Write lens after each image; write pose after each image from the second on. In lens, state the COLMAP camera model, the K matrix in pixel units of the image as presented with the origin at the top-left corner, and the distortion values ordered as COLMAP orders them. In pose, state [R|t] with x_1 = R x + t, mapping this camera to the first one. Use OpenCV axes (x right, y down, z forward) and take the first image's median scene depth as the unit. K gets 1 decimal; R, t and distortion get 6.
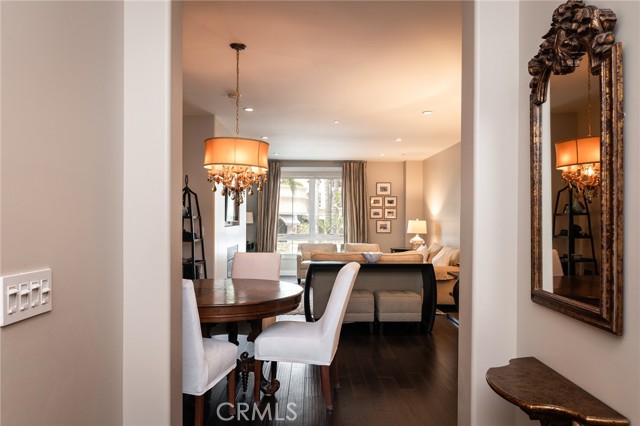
lens RADIAL K [[524.7, 0, 318.9], [0, 524.7, 215.3], [0, 0, 1]] dist [0.006654, -0.000082]
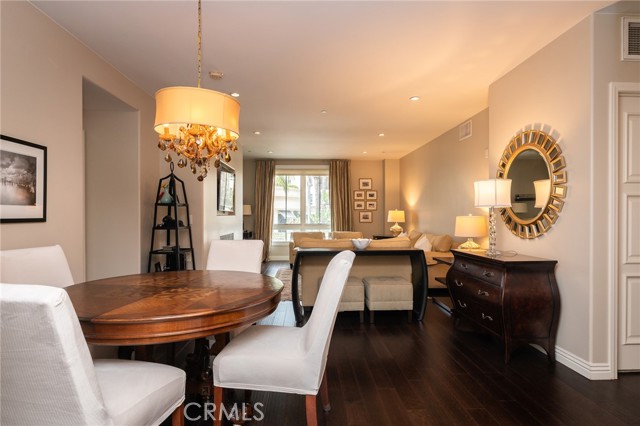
lens RADIAL K [[381.2, 0, 320.6], [0, 381.2, 210.9], [0, 0, 1]] dist [0.025699, 0.000775]
pose [[0.999711, -0.005688, 0.023360, 0.006090], [0.005832, 0.999964, -0.006102, 0.014619], [-0.023324, 0.006236, 0.999709, 0.190580]]
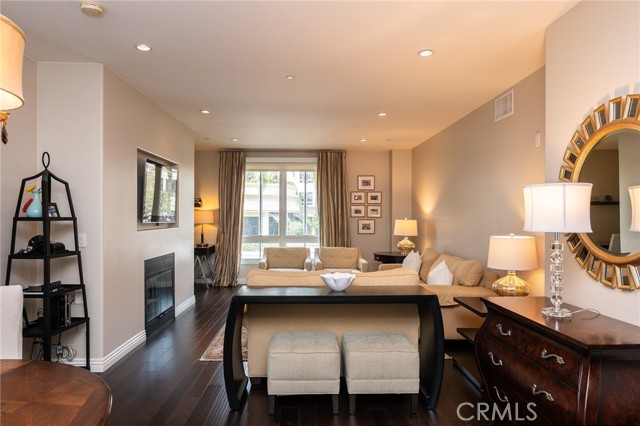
lens RADIAL K [[437.7, 0, 320.1], [0, 437.7, 214.8], [0, 0, 1]] dist [0.008878, 0.001958]
pose [[0.999994, -0.002749, 0.002027, 0.052647], [0.002739, 0.999985, 0.004786, -0.001987], [-0.002040, -0.004780, 0.999986, 0.321857]]
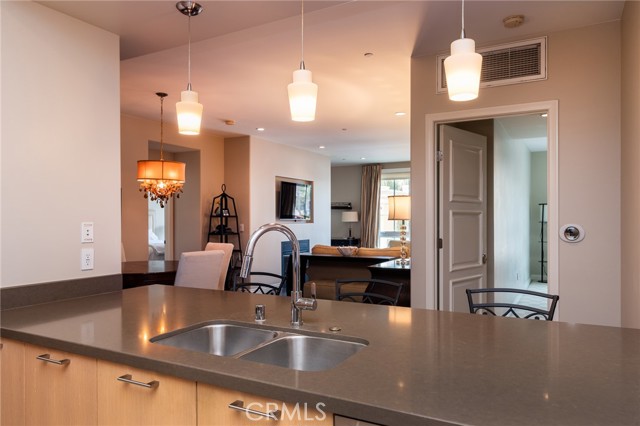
lens RADIAL K [[524.7, 0, 319.8], [0, 524.7, 213.5], [0, 0, 1]] dist [0.006654, -0.000082]
pose [[0.856695, -0.009836, -0.515729, 0.423816], [0.008792, 0.999951, -0.004467, 0.002974], [0.515748, -0.000708, 0.856740, 0.008146]]
